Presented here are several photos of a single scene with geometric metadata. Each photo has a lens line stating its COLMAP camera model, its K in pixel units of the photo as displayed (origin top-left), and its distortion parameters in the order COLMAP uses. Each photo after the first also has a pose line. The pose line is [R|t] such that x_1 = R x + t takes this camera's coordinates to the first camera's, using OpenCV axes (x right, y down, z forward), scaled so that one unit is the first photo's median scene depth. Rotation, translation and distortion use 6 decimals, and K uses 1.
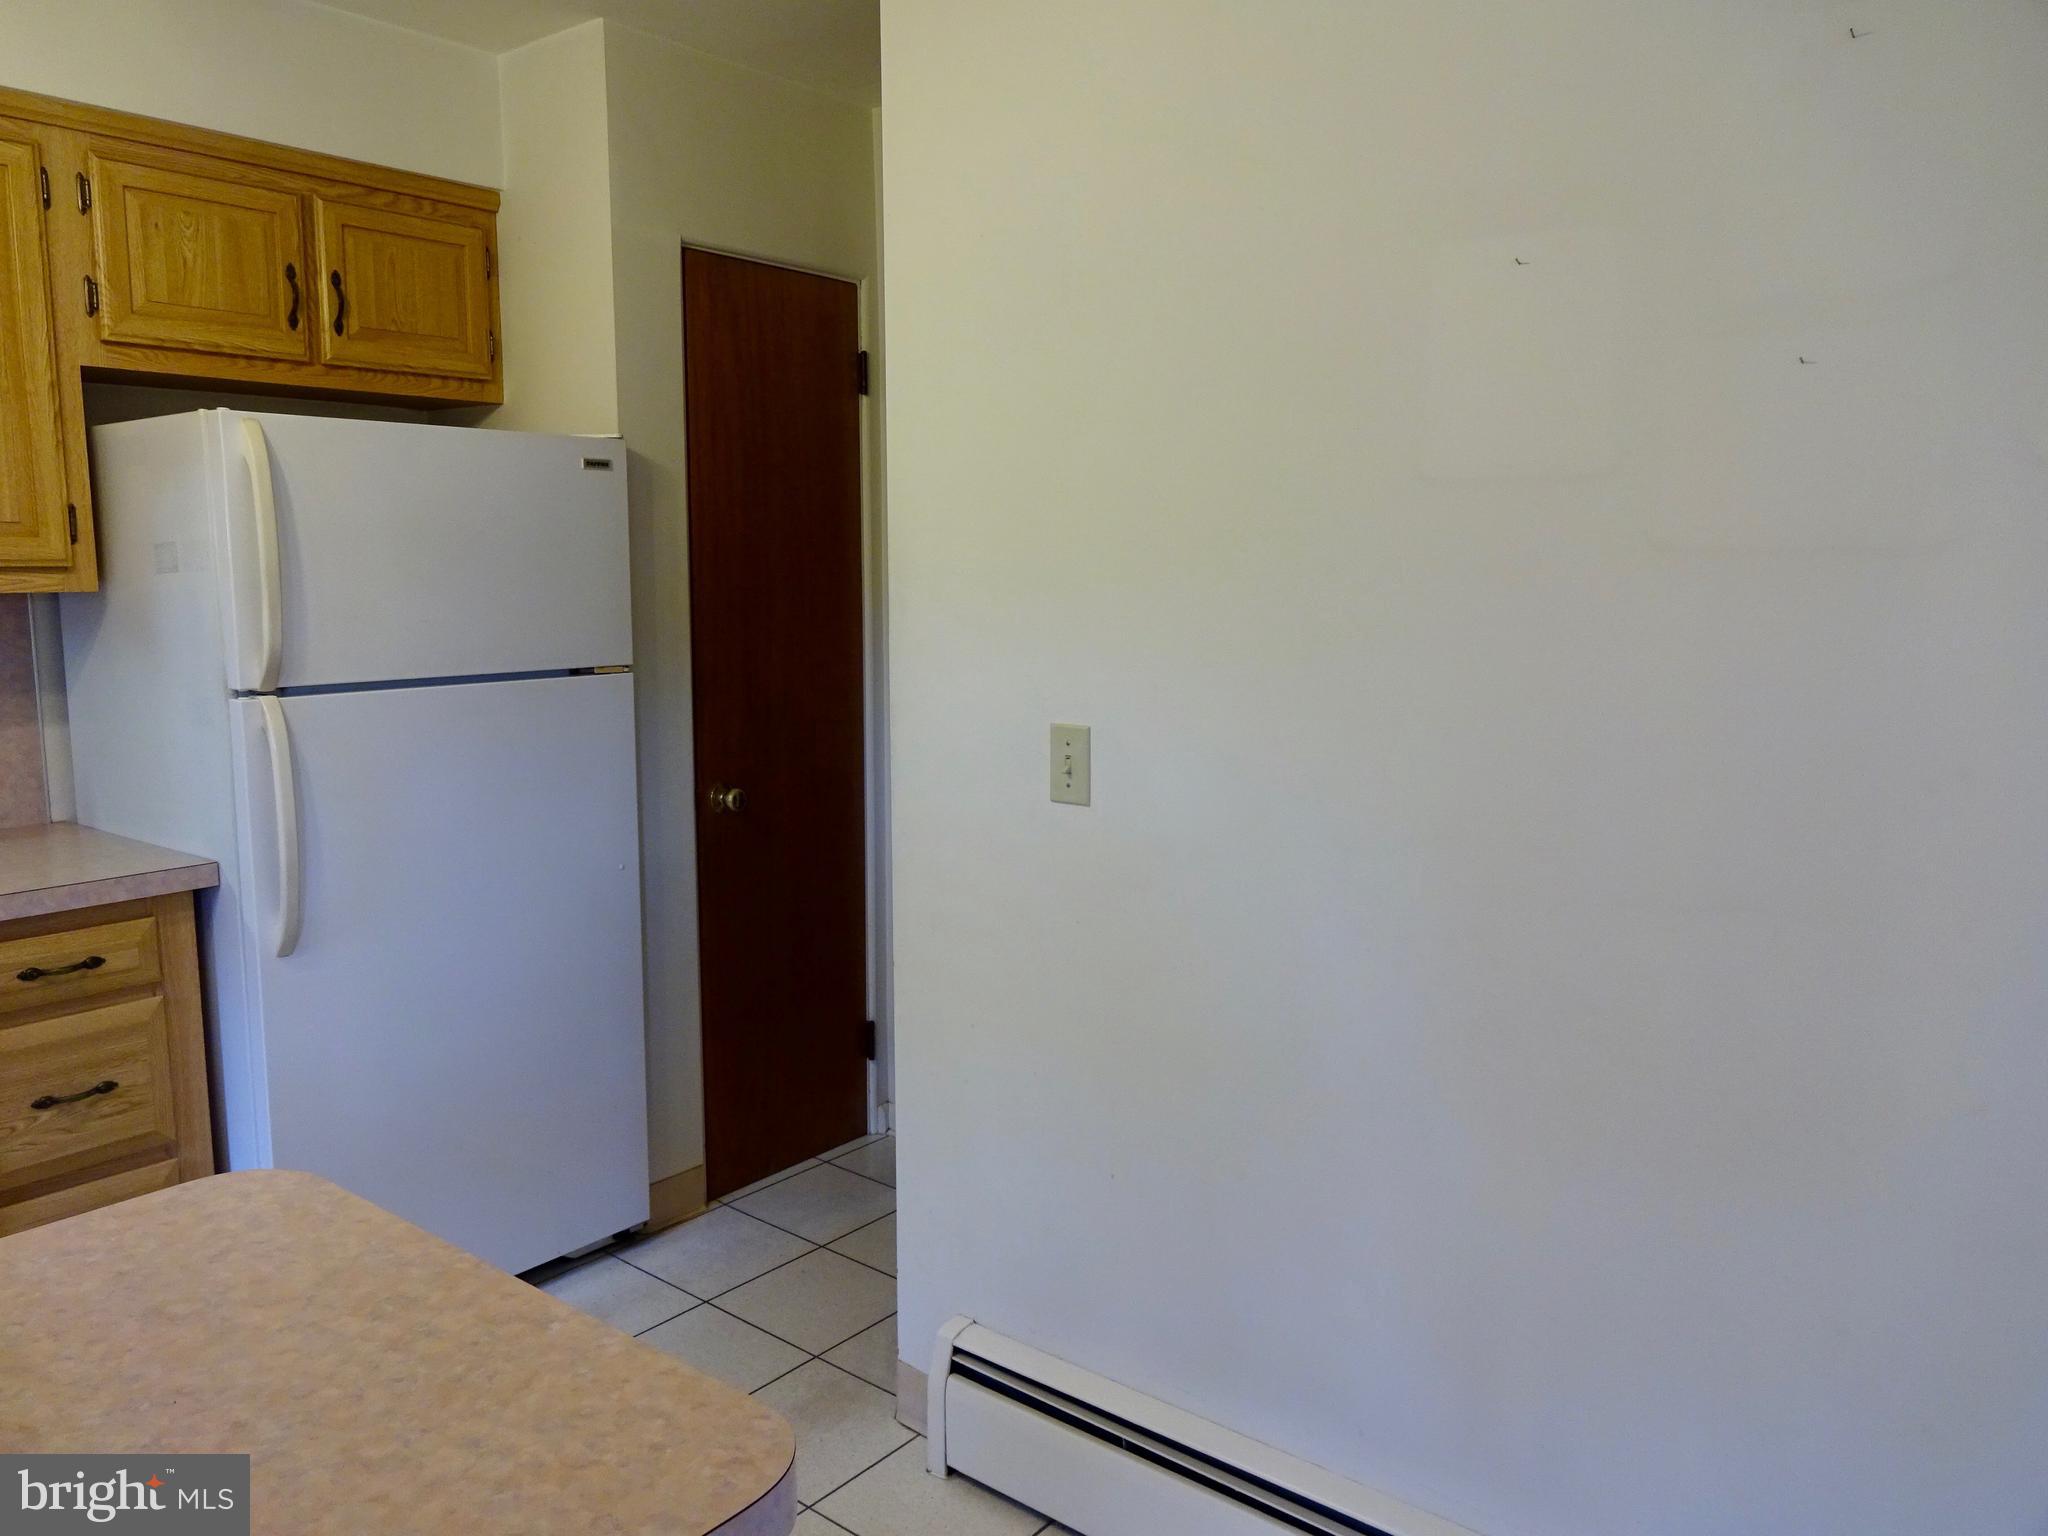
lens RADIAL K [[1507.8, 0, 1022.7], [0, 1507.8, 758.8], [0, 0, 1]] dist [-0.003369, -0.001806]
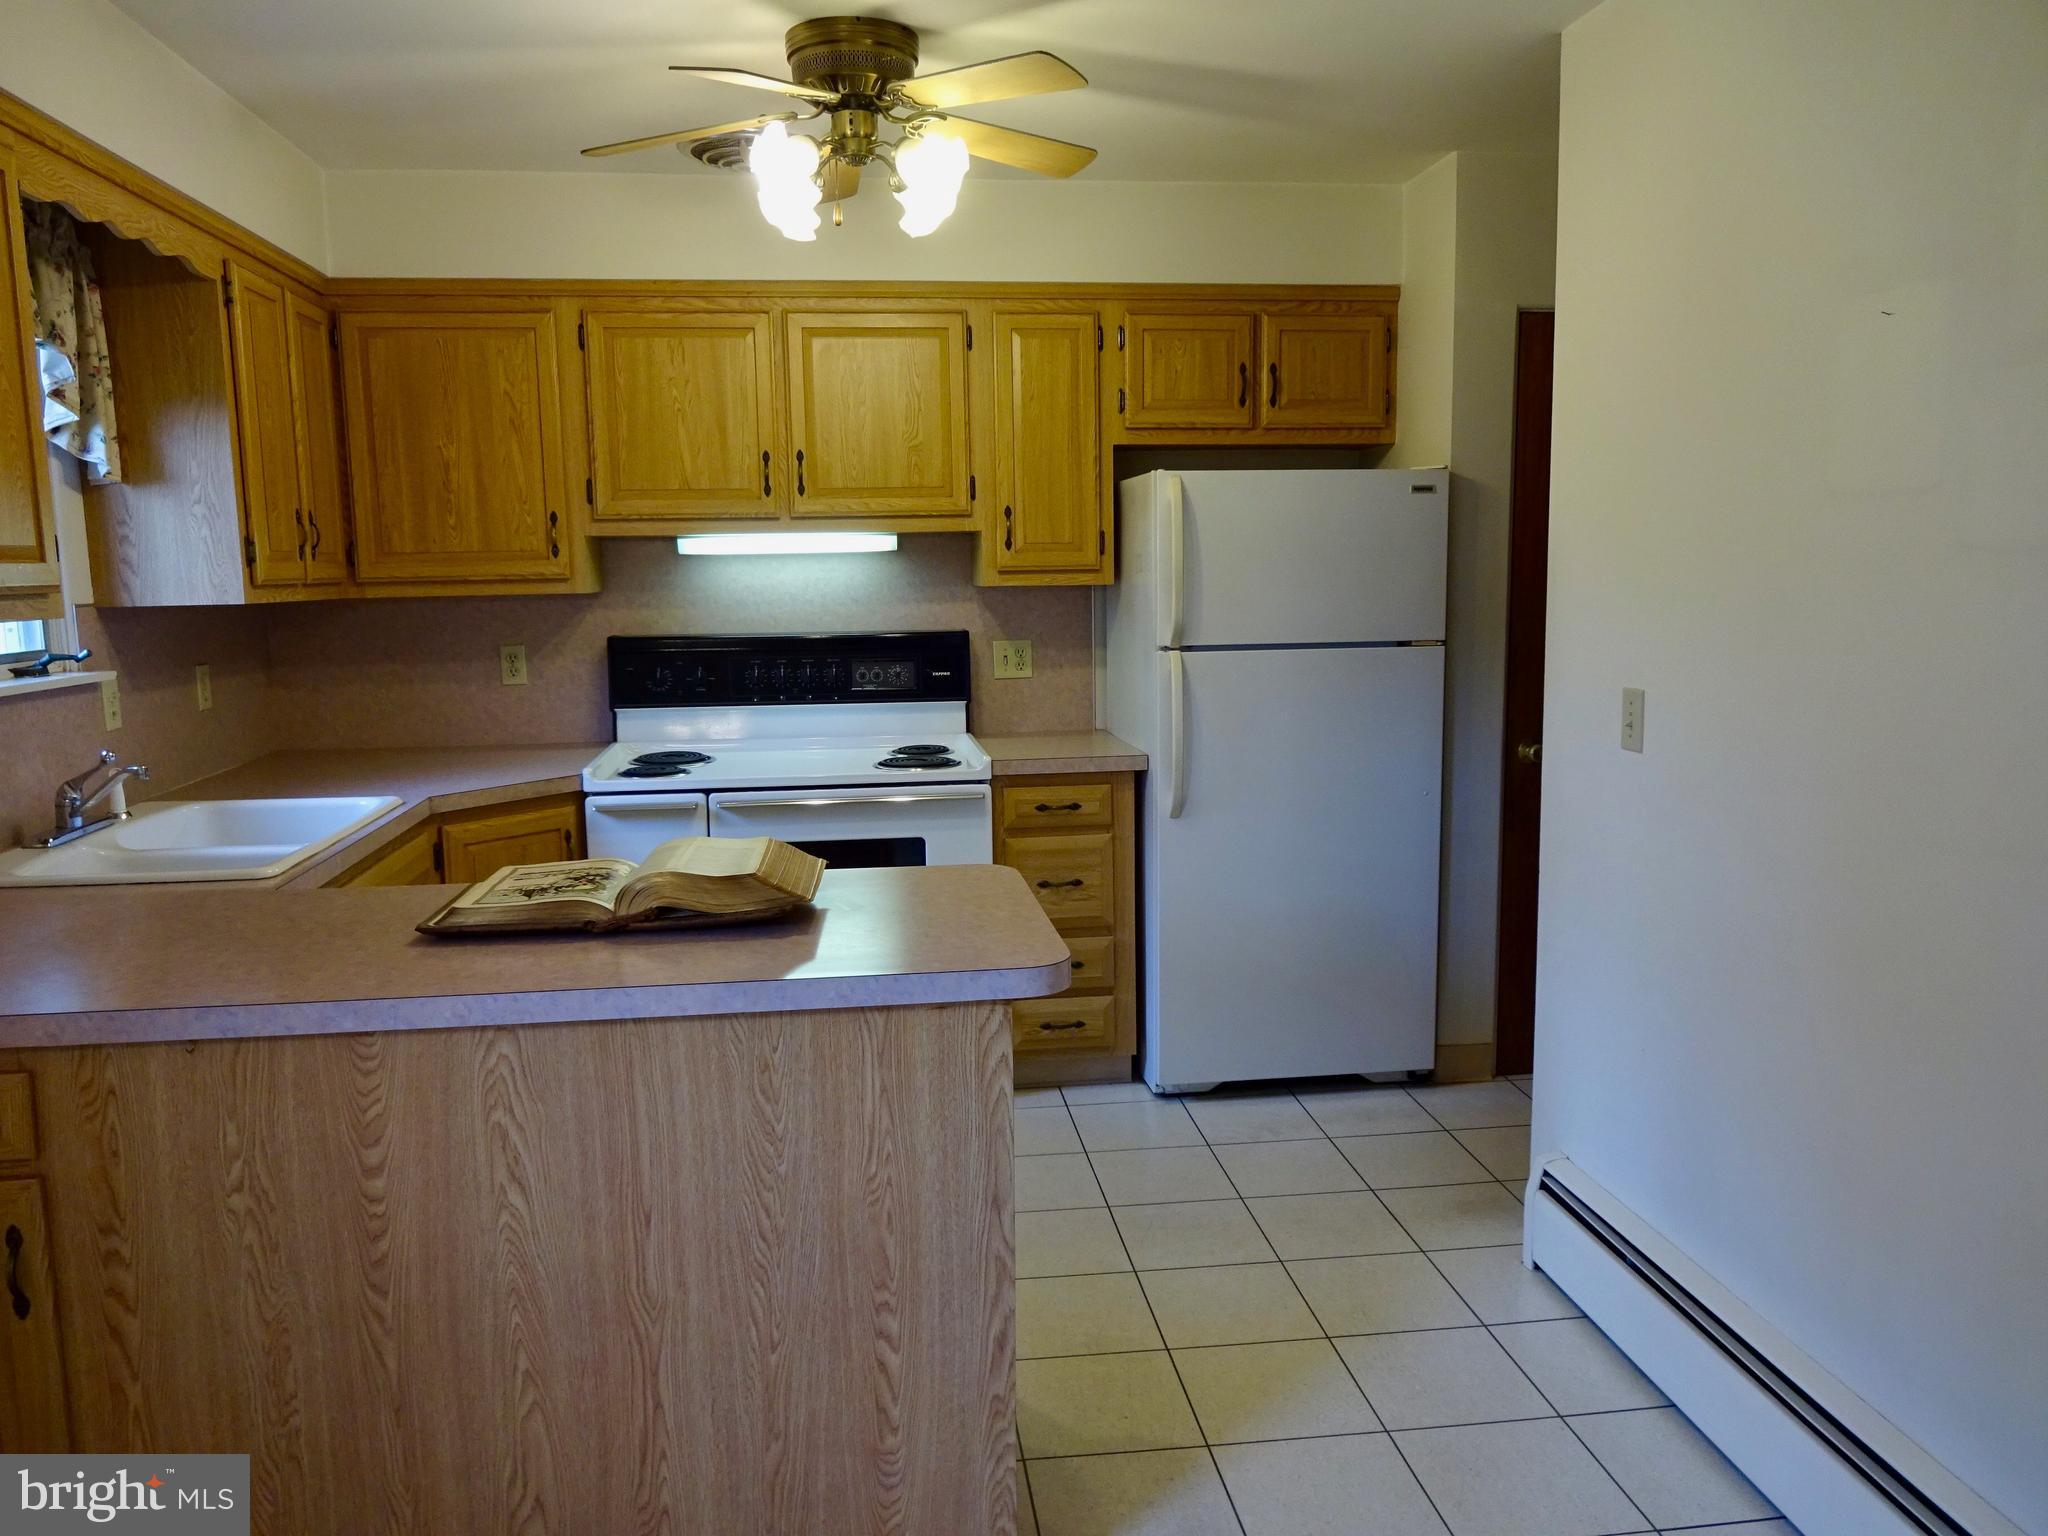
lens RADIAL K [[1507.8, 0, 1027.0], [0, 1507.8, 762.4], [0, 0, 1]] dist [-0.003369, -0.001806]
pose [[0.716833, 0.080408, -0.692593, 0.456819], [-0.076586, 0.996398, 0.036412, 0.027227], [0.693026, 0.026942, 0.720409, -0.222161]]
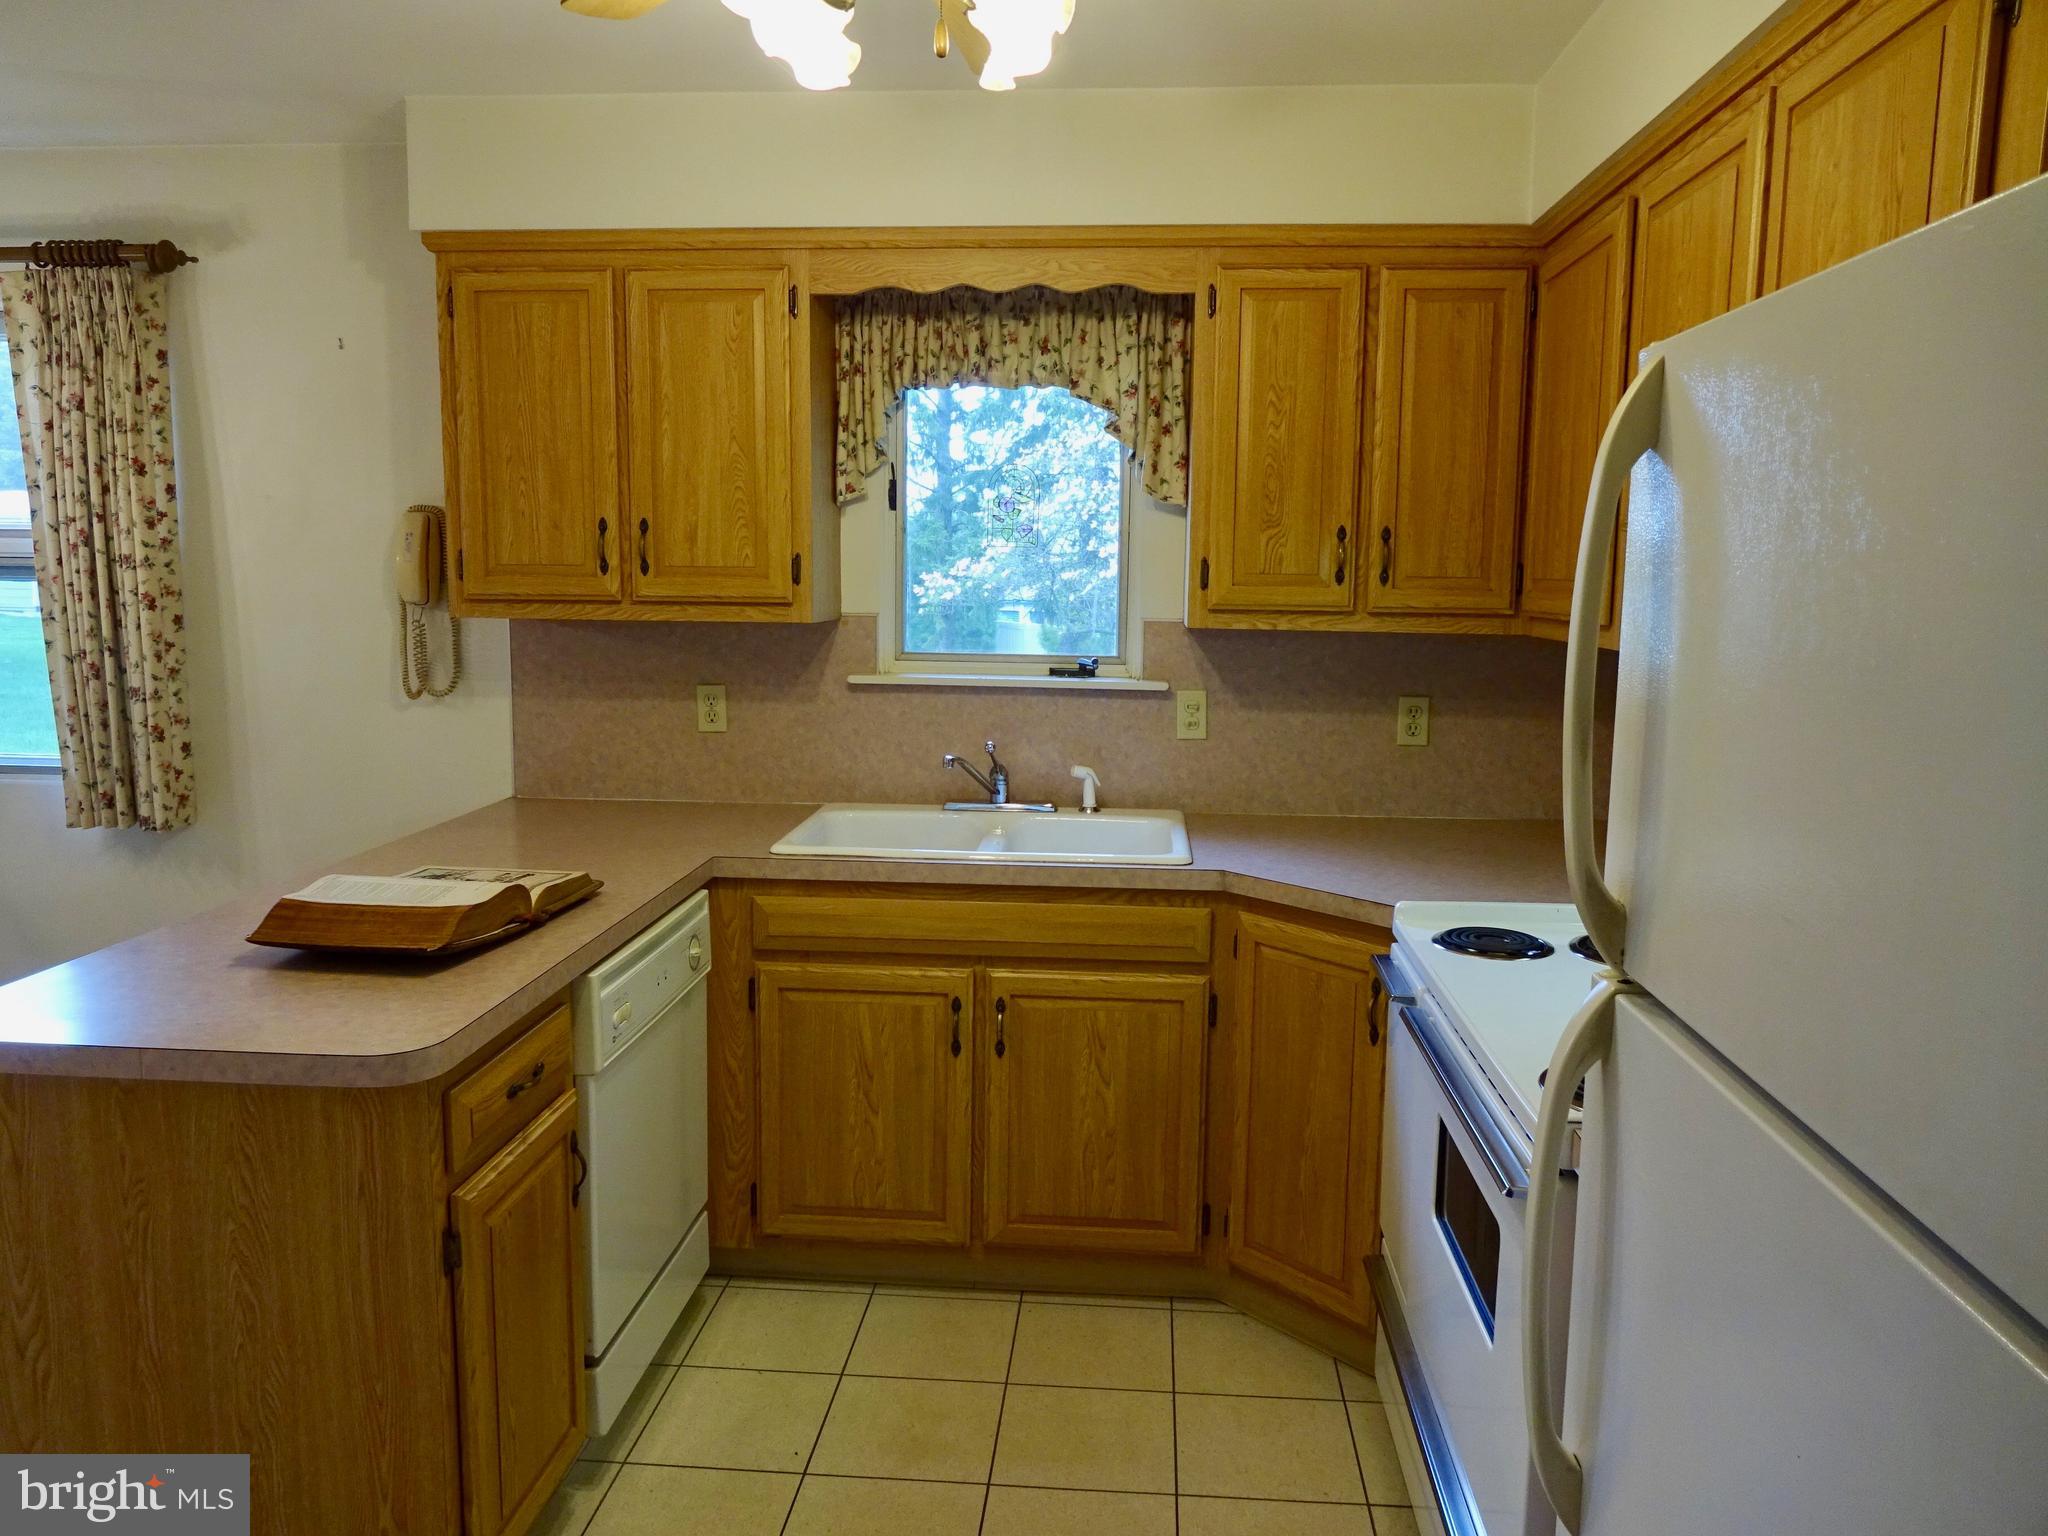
lens RADIAL K [[1507.8, 0, 1022.8], [0, 1507.8, 768.0], [0, 0, 1]] dist [-0.003369, -0.001806]
pose [[-0.829608, 0.061167, -0.554986, -0.104841], [-0.089069, 0.966755, 0.239691, -0.181089], [0.551197, 0.248282, -0.796579, 1.164349]]
